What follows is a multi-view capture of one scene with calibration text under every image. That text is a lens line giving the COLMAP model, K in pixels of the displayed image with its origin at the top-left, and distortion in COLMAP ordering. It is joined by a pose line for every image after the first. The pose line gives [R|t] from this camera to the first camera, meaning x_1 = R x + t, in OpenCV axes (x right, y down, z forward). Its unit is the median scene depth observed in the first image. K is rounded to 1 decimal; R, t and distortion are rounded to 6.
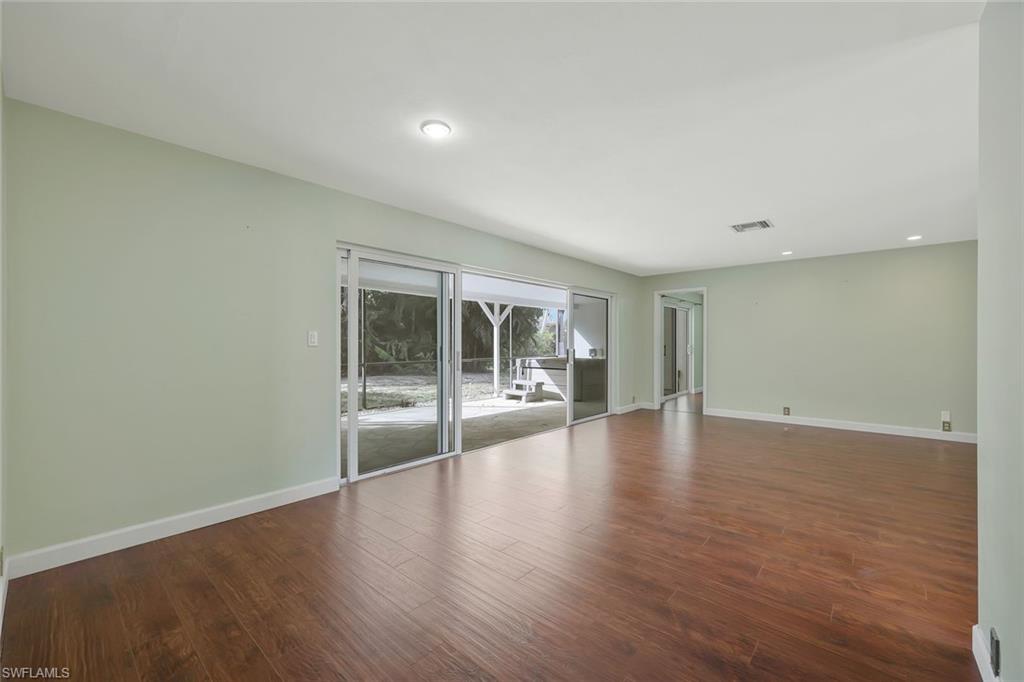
lens RADIAL K [[420.6, 0, 511.4], [0, 420.6, 336.6], [0, 0, 1]] dist [0.002382, -0.000648]
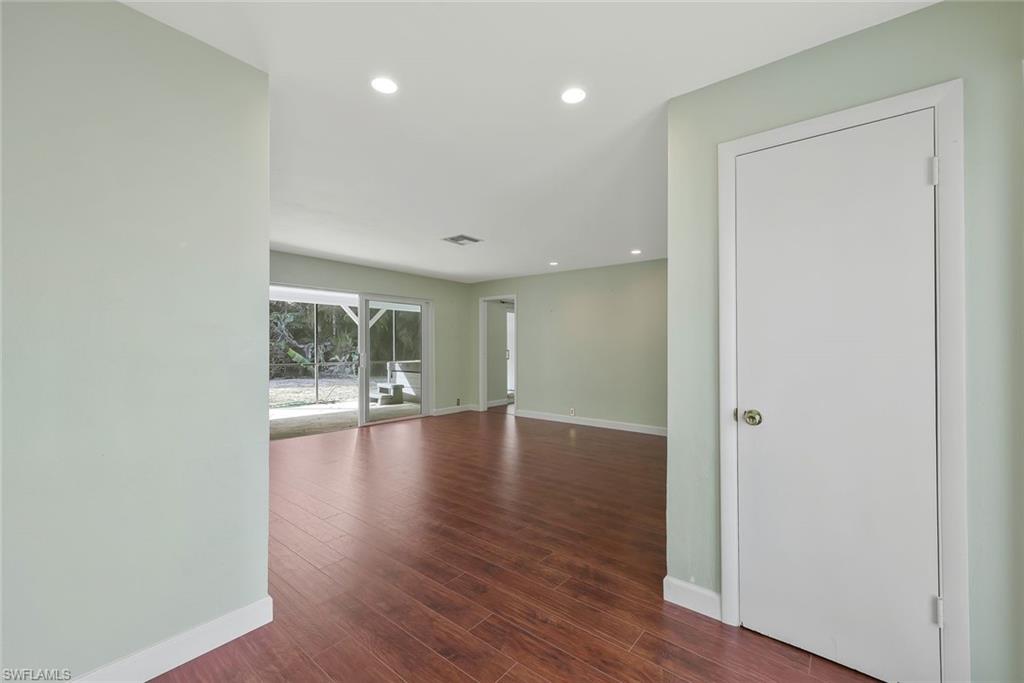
lens RADIAL K [[420.6, 0, 516.9], [0, 420.6, 345.3], [0, 0, 1]] dist [0.002382, -0.000648]
pose [[0.998595, 0.004133, 0.052836, 0.296112], [-0.004846, 0.999899, 0.013364, -0.003839], [-0.052776, -0.013602, 0.998514, -0.038068]]
